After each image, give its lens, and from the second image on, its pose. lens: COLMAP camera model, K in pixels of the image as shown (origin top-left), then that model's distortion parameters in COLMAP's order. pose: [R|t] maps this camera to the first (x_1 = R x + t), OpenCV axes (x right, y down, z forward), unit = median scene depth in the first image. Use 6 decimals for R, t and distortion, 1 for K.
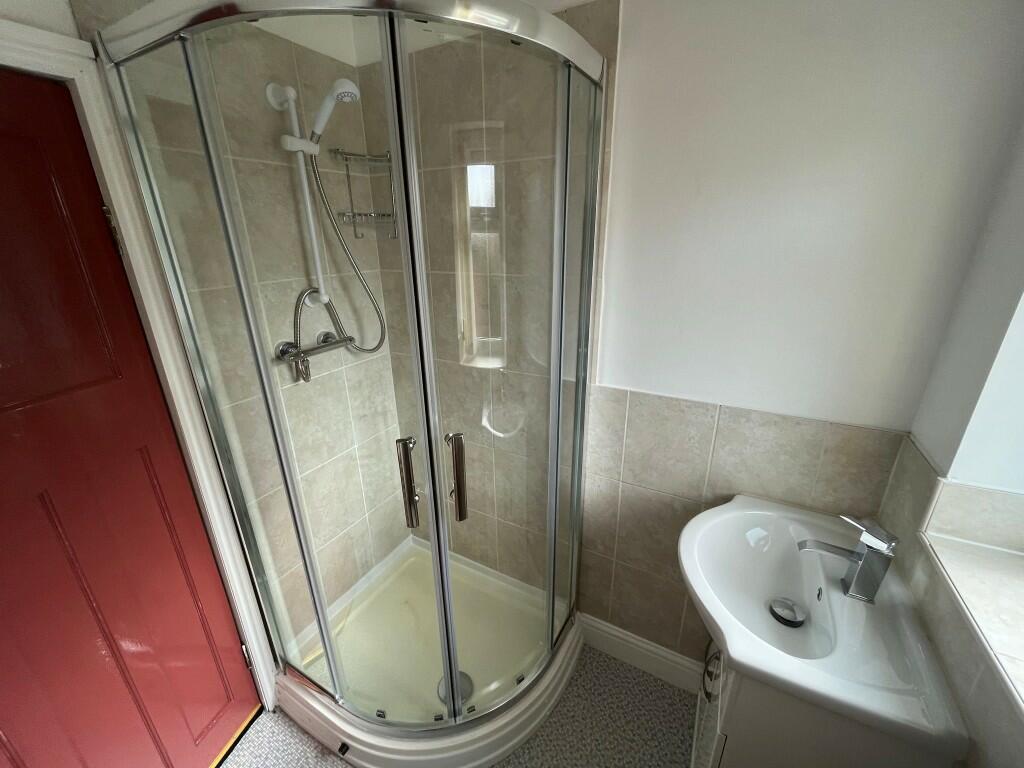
lens RADIAL K [[414.1, 0, 512.4], [0, 414.1, 383.9], [0, 0, 1]] dist [-0.003660, -0.000157]
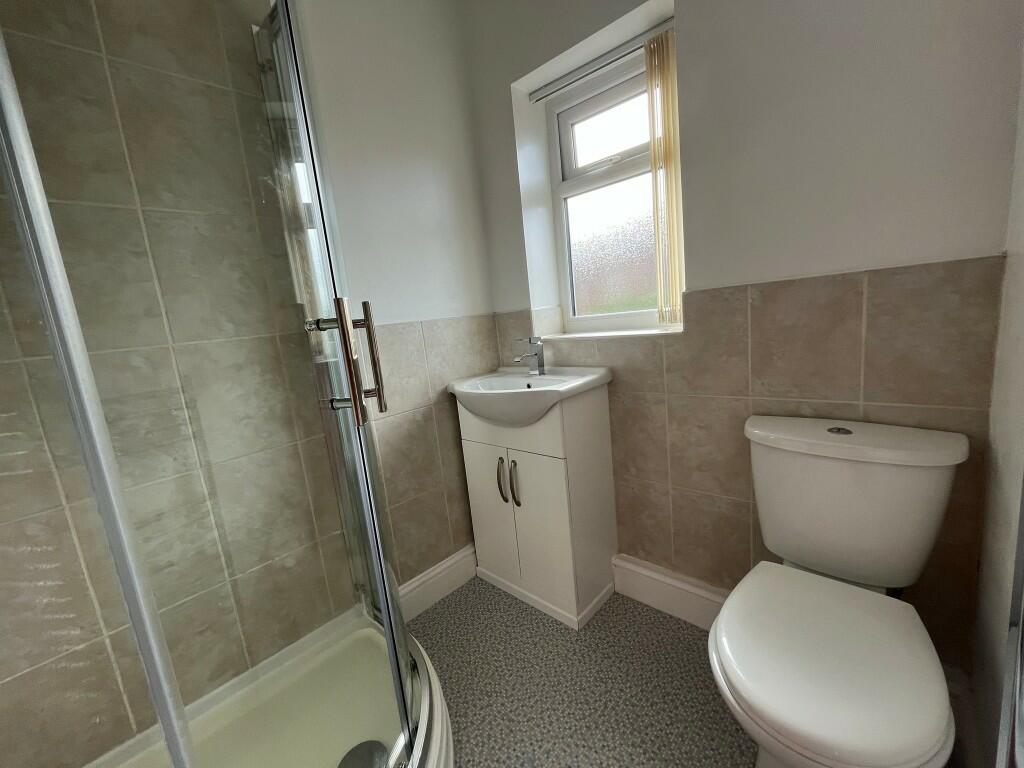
lens RADIAL K [[414.1, 0, 513.1], [0, 414.1, 381.4], [0, 0, 1]] dist [-0.003660, -0.000157]
pose [[0.246920, -0.173025, 0.953463, -0.689900], [0.426161, 0.903063, 0.053515, 0.263624], [-0.870297, 0.393115, 0.296721, 0.379648]]
